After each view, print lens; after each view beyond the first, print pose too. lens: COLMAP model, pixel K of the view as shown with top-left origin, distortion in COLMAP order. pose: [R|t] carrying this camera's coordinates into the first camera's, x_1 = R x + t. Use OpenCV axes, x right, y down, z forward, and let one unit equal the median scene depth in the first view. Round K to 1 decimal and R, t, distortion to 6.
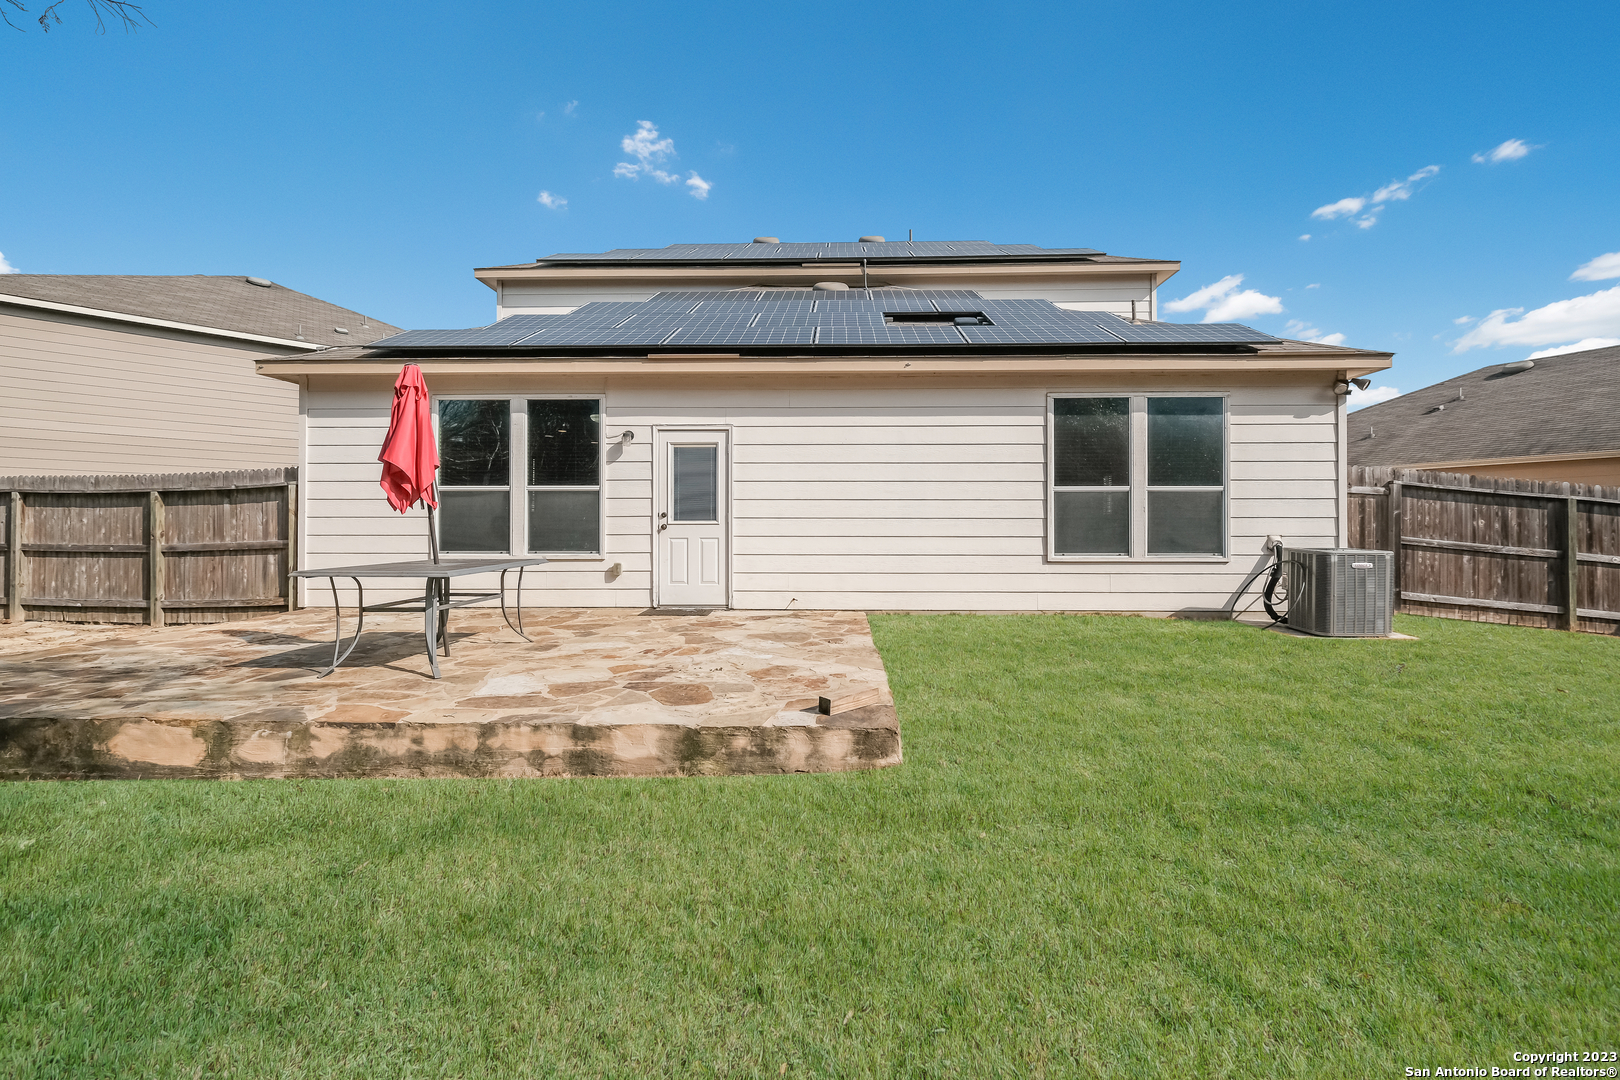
lens RADIAL K [[713.3, 0, 814.2], [0, 713.3, 524.9], [0, 0, 1]] dist [0.002688, 0.001029]
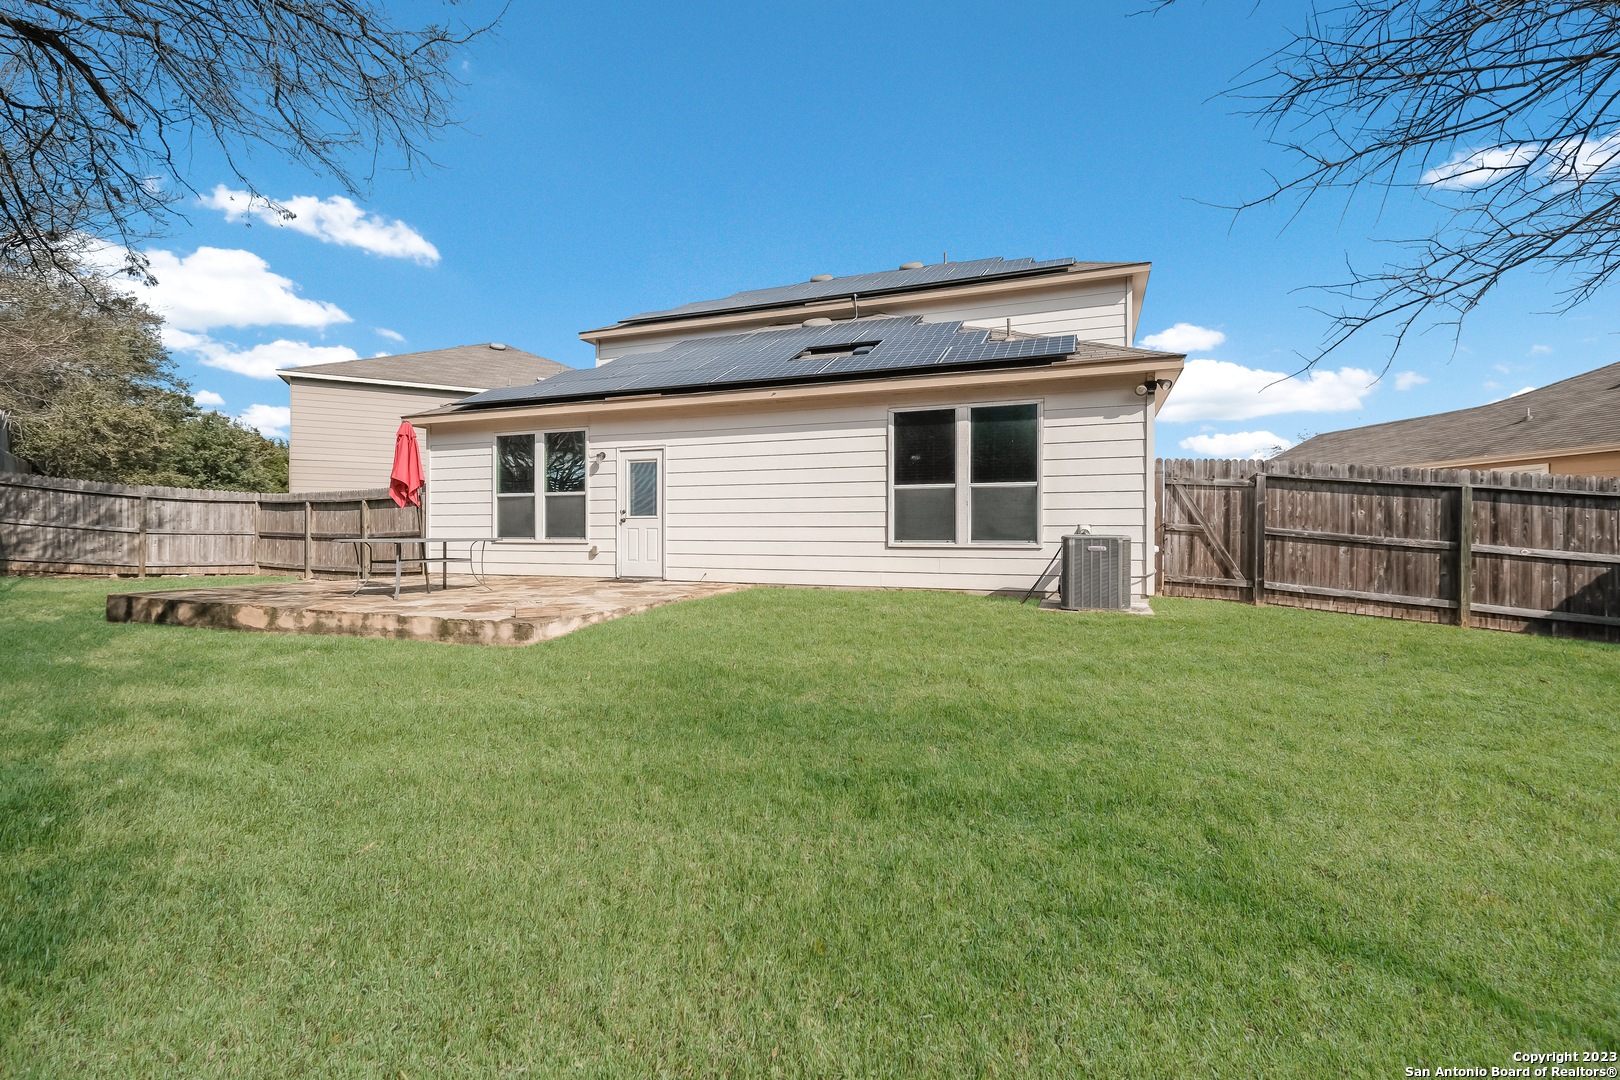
lens RADIAL K [[713.3, 0, 810.7], [0, 713.3, 538.2], [0, 0, 1]] dist [0.002688, 0.001029]
pose [[0.941727, 0.003616, -0.336358, 0.599348], [-0.000869, 0.999965, 0.008318, 0.025708], [0.336376, -0.007541, 0.941698, -0.189881]]
